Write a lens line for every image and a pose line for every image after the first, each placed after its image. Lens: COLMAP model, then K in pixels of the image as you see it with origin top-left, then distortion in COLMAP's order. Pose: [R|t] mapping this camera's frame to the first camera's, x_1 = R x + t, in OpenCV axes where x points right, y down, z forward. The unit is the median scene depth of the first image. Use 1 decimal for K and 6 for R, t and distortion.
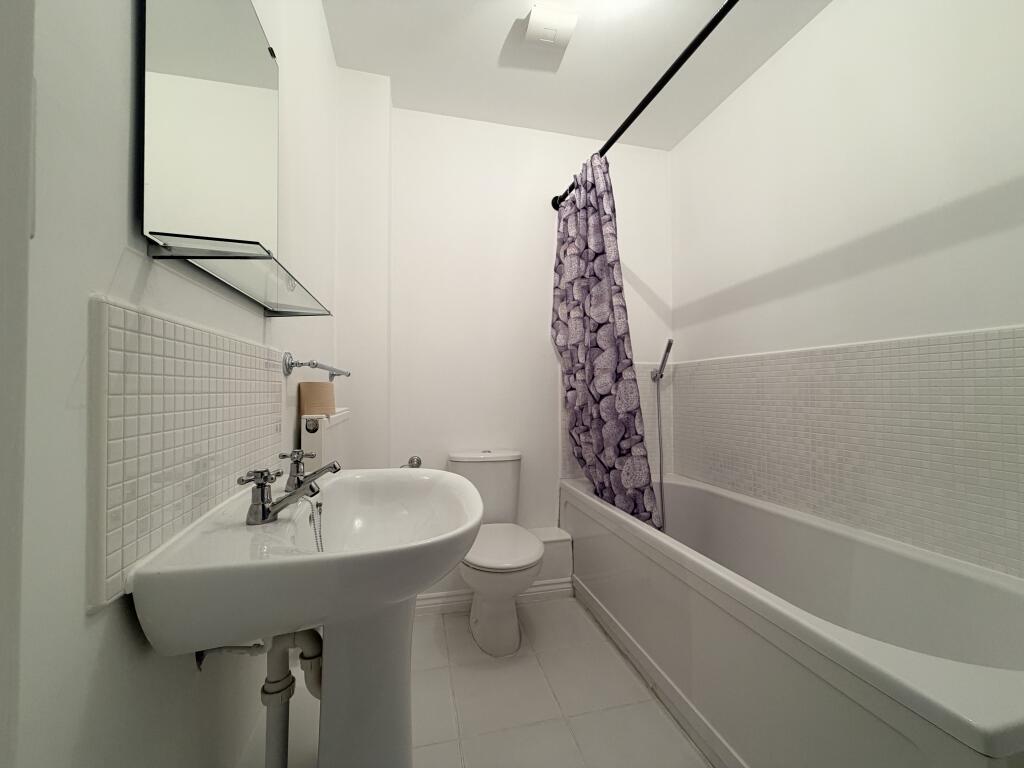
lens RADIAL K [[408.3, 0, 512.0], [0, 408.3, 384.0], [0, 0, 1]] dist [0.000116, 0.000169]
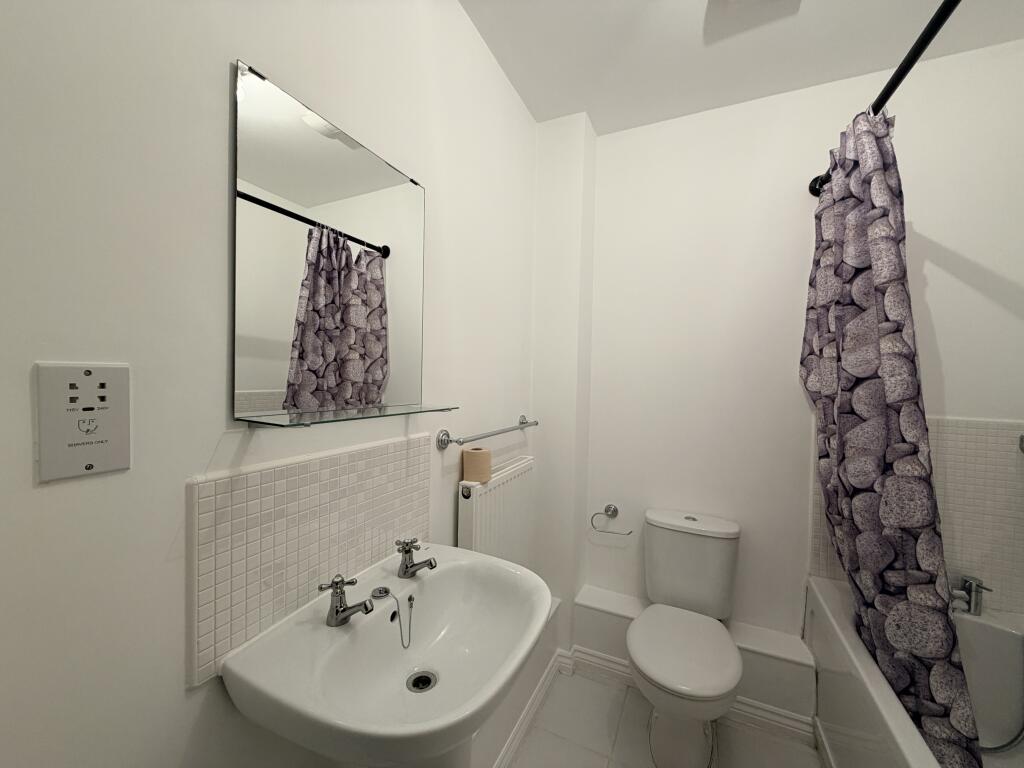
lens RADIAL K [[408.3, 0, 512.0], [0, 408.3, 384.0], [0, 0, 1]] dist [0.000116, 0.000169]
pose [[0.775939, 0.032448, -0.629973, 0.196497], [-0.012565, 0.999273, 0.035993, -0.154686], [0.630683, -0.020012, 0.775783, 0.146004]]
